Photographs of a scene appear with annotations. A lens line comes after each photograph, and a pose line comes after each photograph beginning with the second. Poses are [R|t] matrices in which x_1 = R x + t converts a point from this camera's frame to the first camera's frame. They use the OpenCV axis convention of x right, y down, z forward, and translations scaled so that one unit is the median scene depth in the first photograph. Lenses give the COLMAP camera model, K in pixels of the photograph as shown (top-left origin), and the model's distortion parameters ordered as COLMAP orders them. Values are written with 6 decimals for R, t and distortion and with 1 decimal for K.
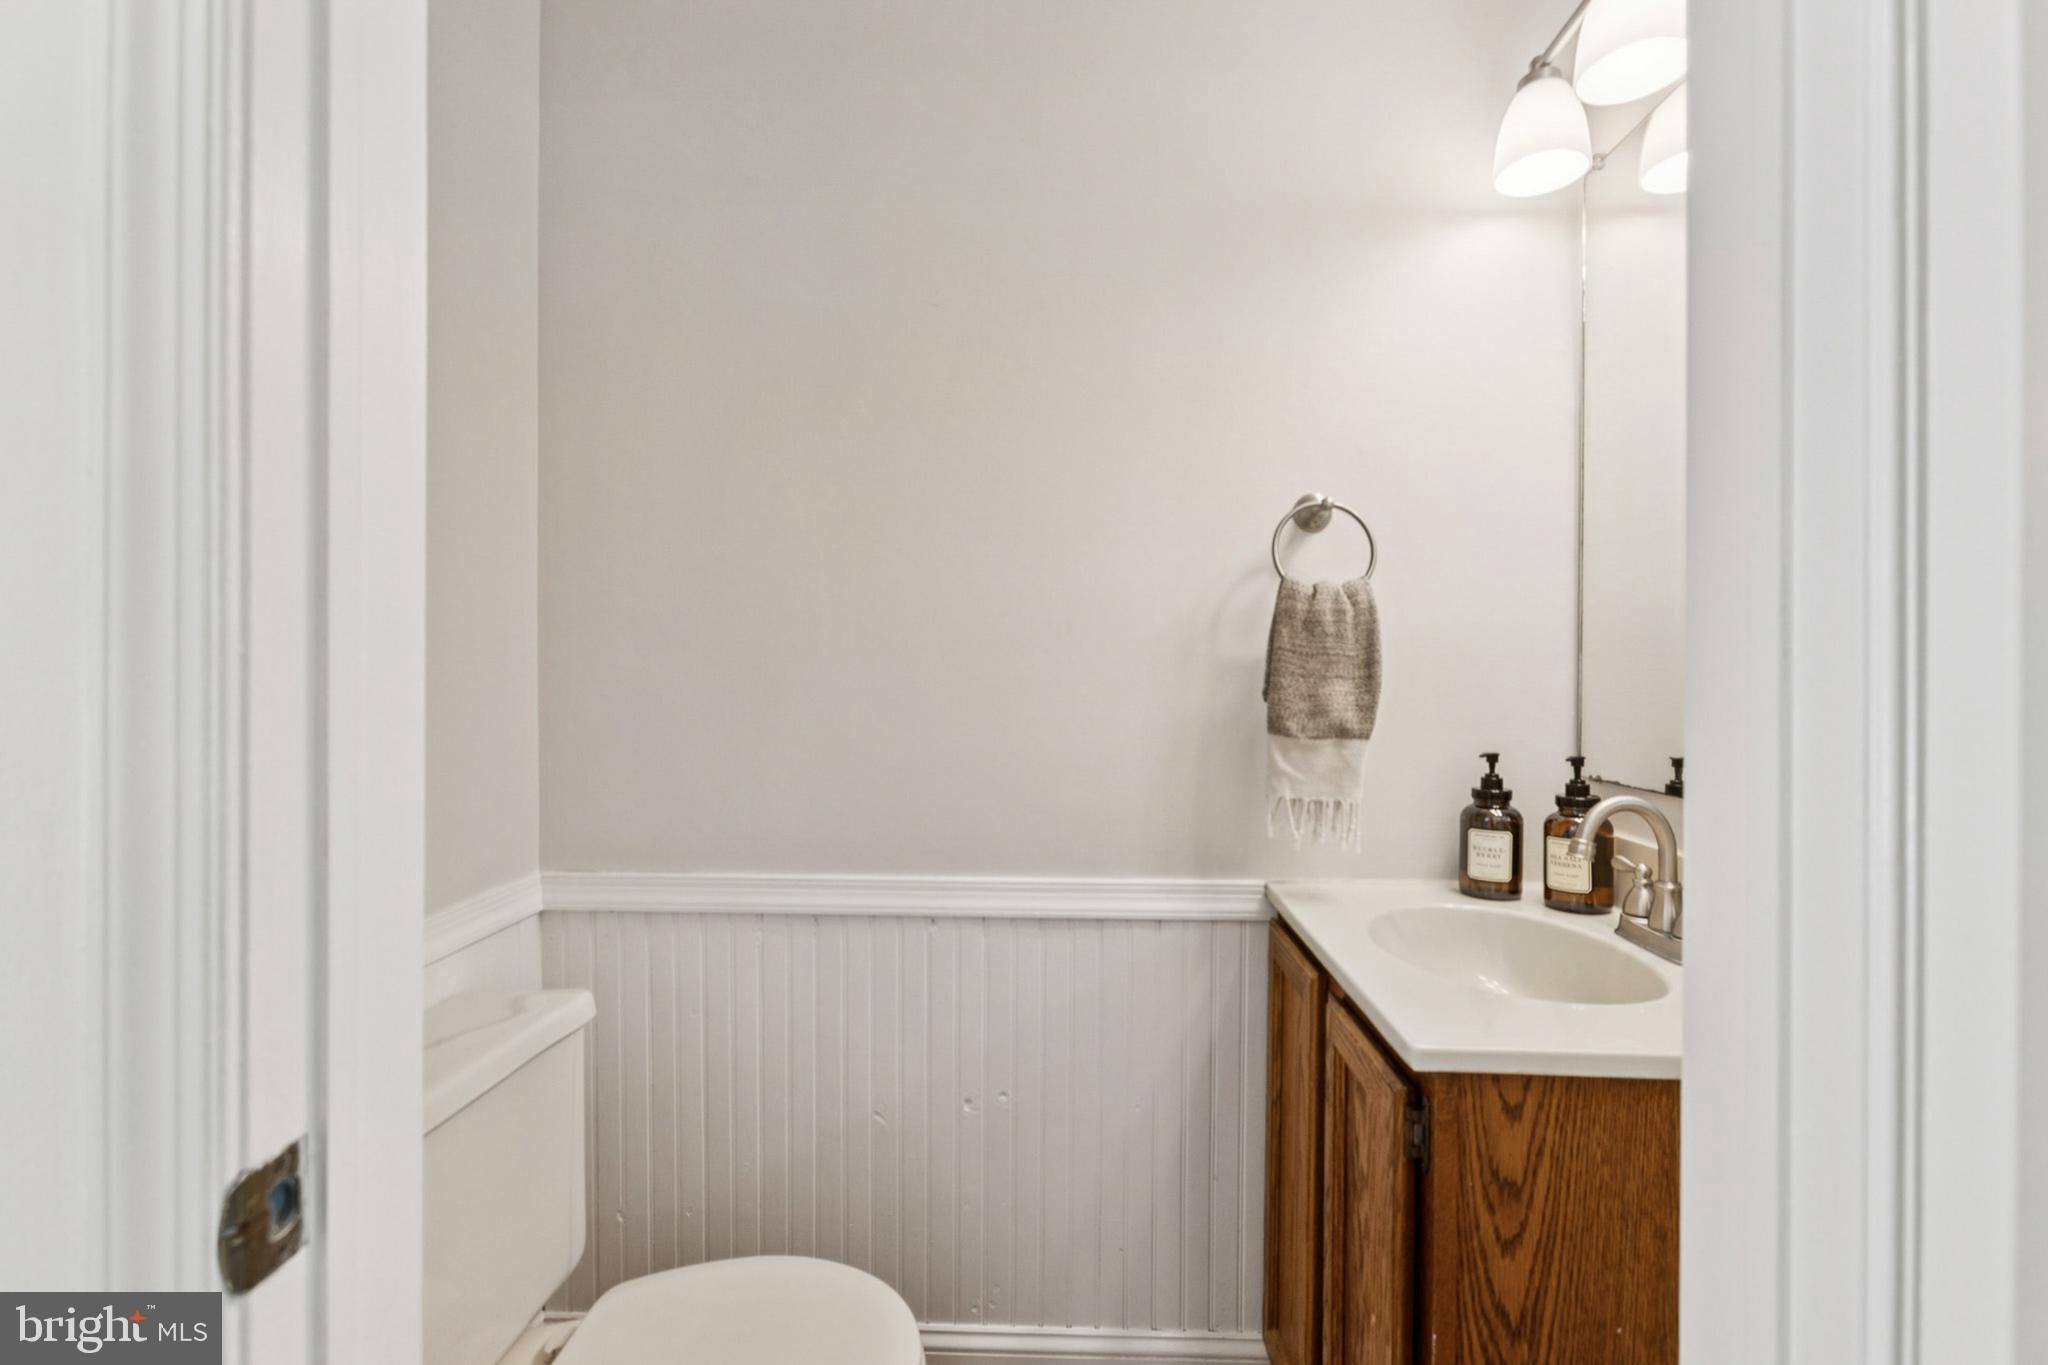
lens RADIAL K [[923.6, 0, 1032.9], [0, 923.6, 671.9], [0, 0, 1]] dist [-0.005473, 0.003342]
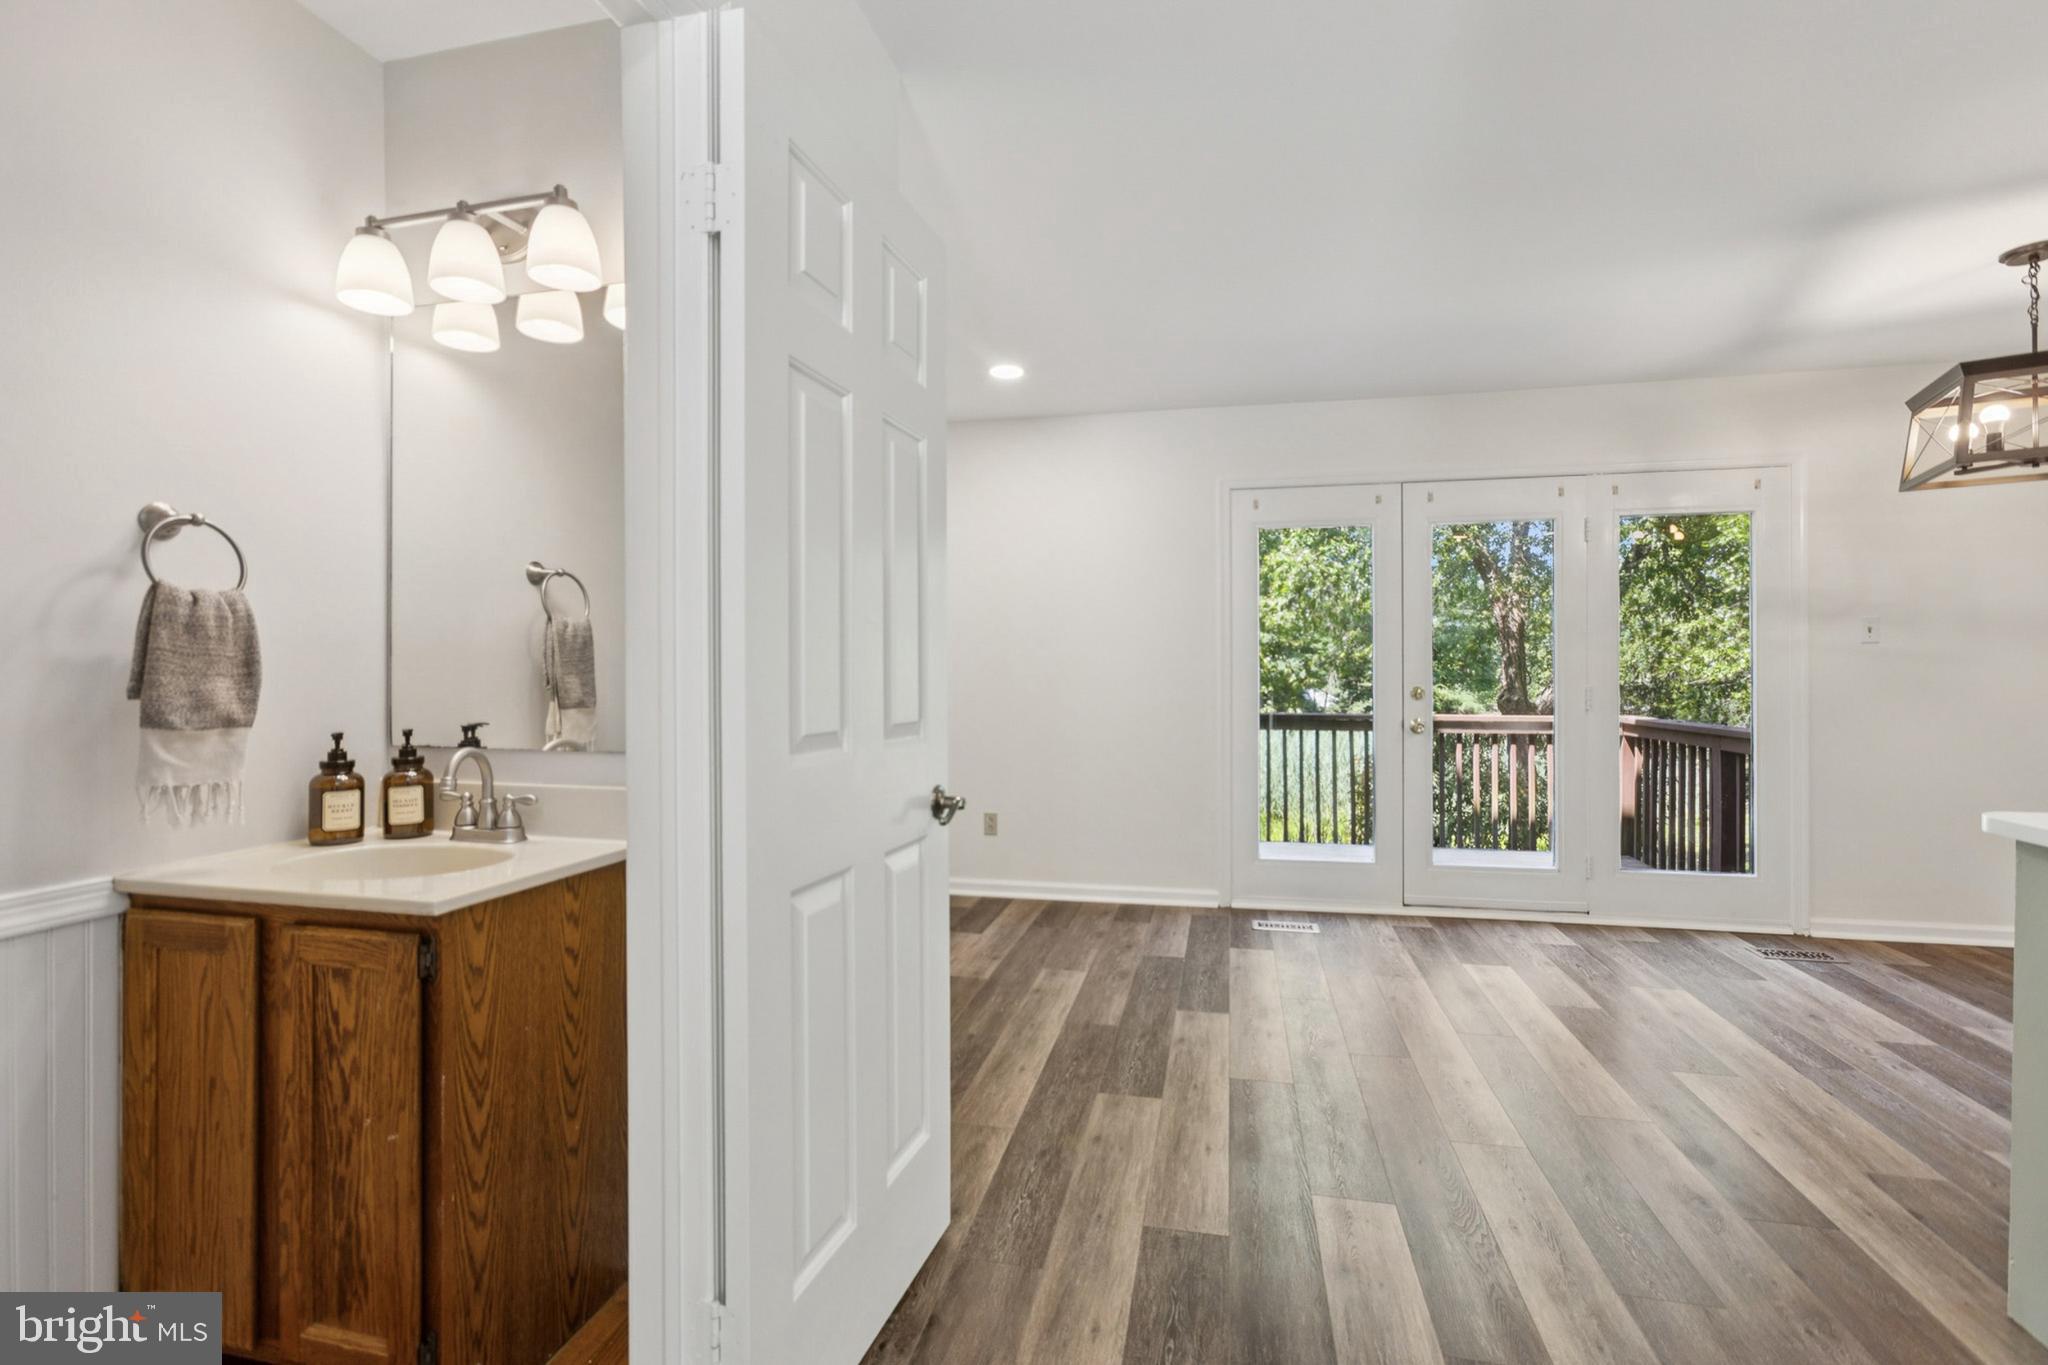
lens RADIAL K [[923.6, 0, 1019.5], [0, 923.6, 672.1], [0, 0, 1]] dist [-0.005473, 0.003342]
pose [[0.201865, -0.004509, 0.979403, -0.588999], [0.006011, 0.999976, 0.003364, 0.004361], [-0.979395, 0.005208, 0.201887, -0.203700]]
